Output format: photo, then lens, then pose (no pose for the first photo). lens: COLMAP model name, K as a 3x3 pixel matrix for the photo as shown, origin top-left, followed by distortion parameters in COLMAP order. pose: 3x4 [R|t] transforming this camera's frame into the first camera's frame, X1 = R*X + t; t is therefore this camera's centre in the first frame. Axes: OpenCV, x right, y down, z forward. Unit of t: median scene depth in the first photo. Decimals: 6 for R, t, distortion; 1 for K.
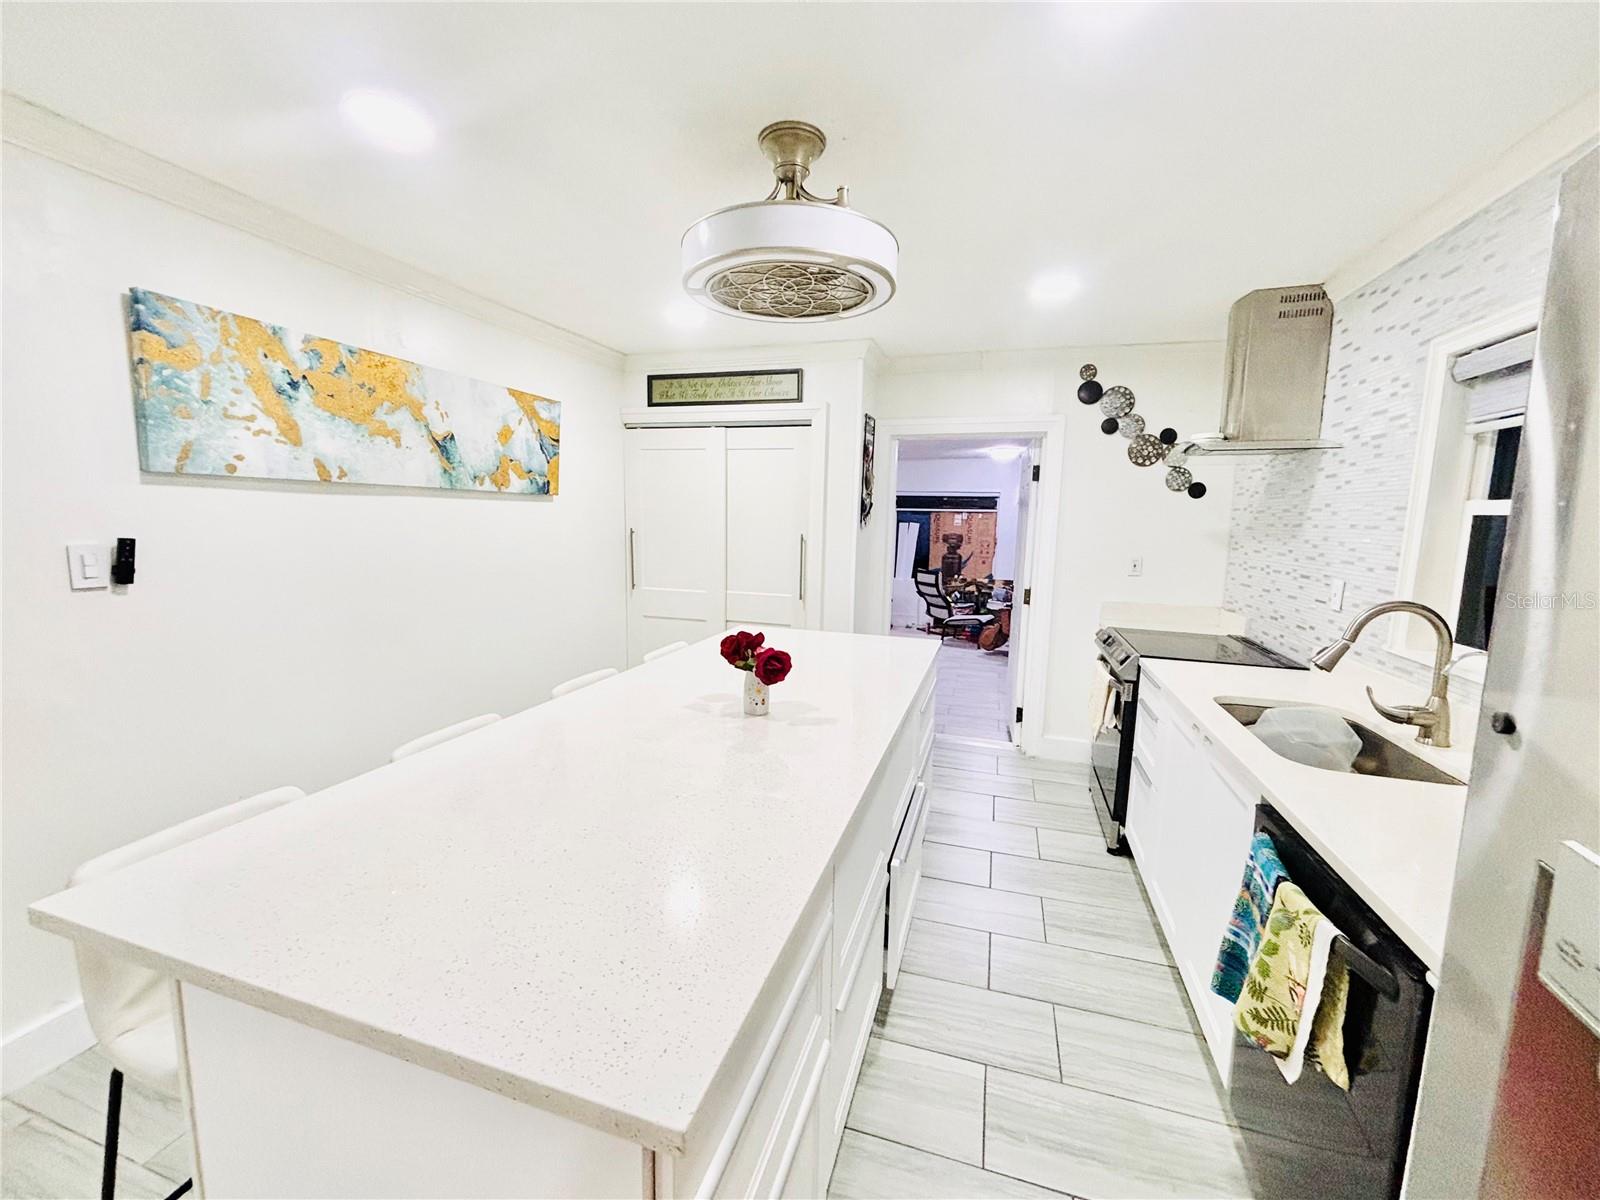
lens RADIAL K [[652.8, 0, 800.0], [0, 652.8, 600.0], [0, 0, 1]] dist [-0.000455, 0.000157]
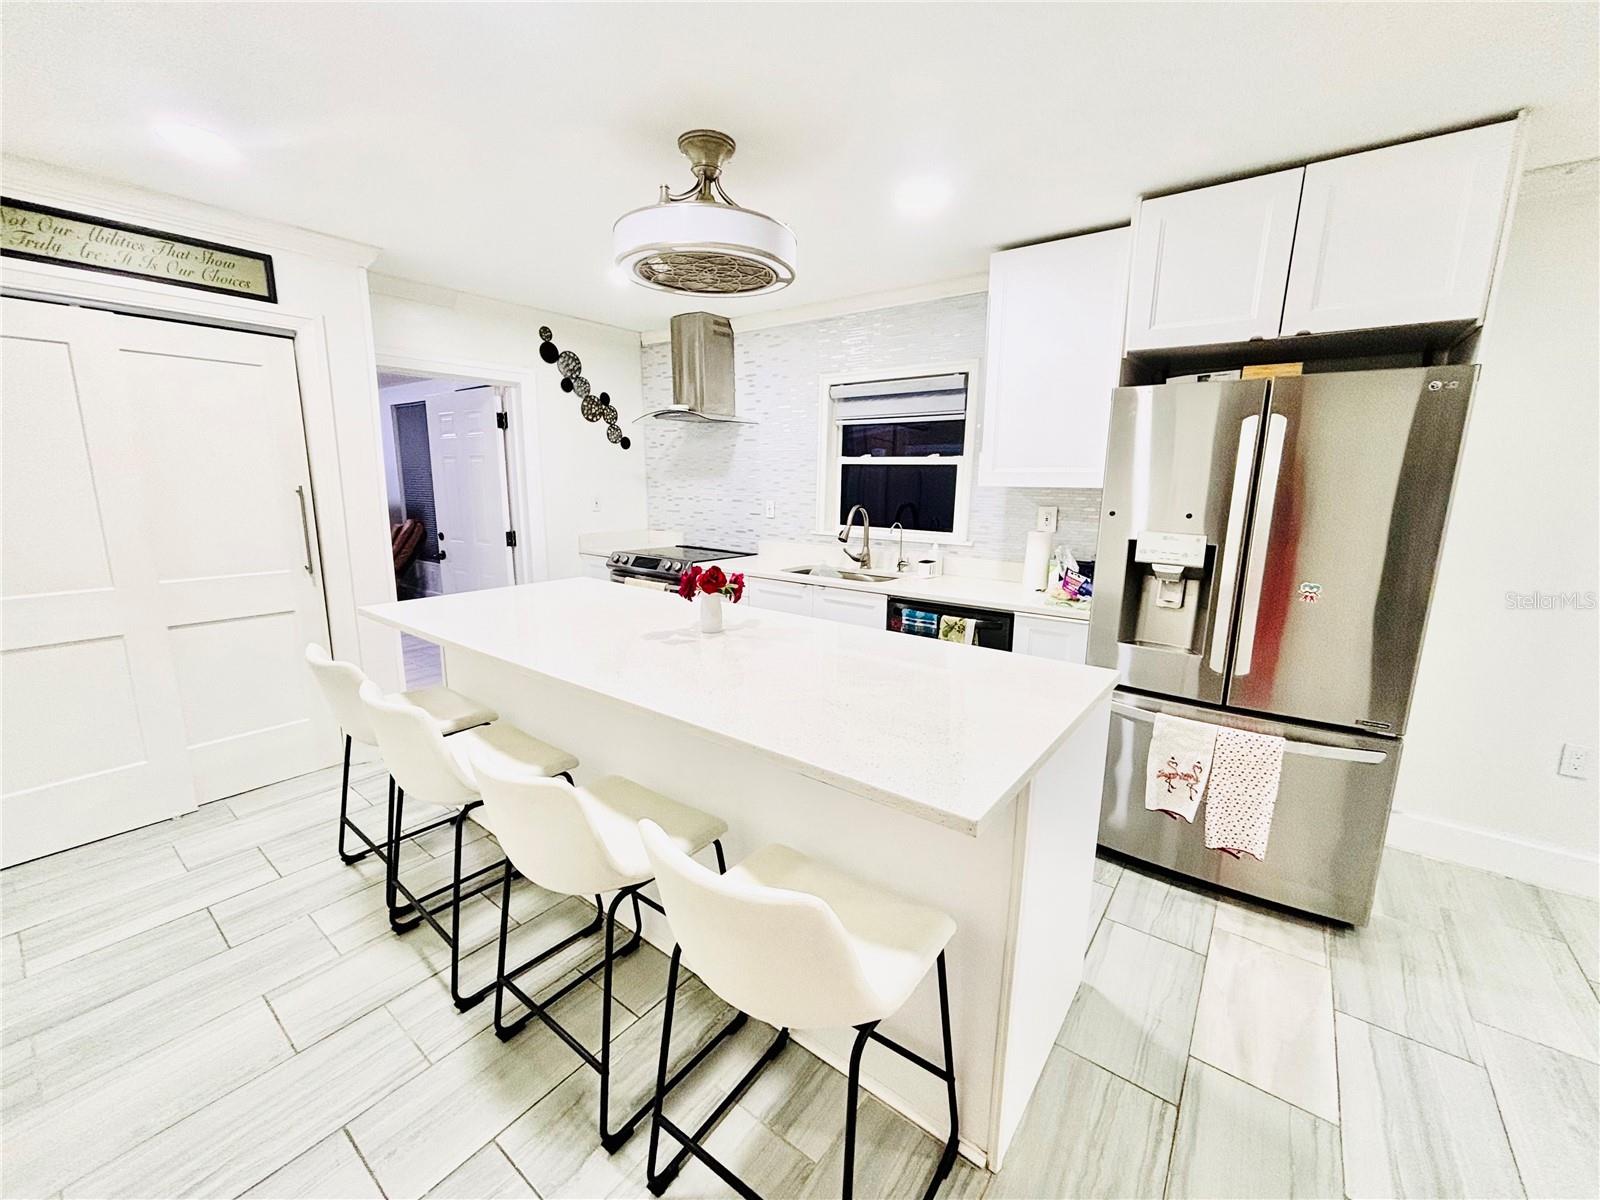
lens RADIAL K [[652.8, 0, 800.0], [0, 652.8, 600.0], [0, 0, 1]] dist [-0.000455, 0.000157]
pose [[0.343731, -0.189468, 0.919756, -0.545756], [0.111056, 0.980763, 0.160531, -0.028904], [-0.932478, 0.046965, 0.358160, 0.208673]]
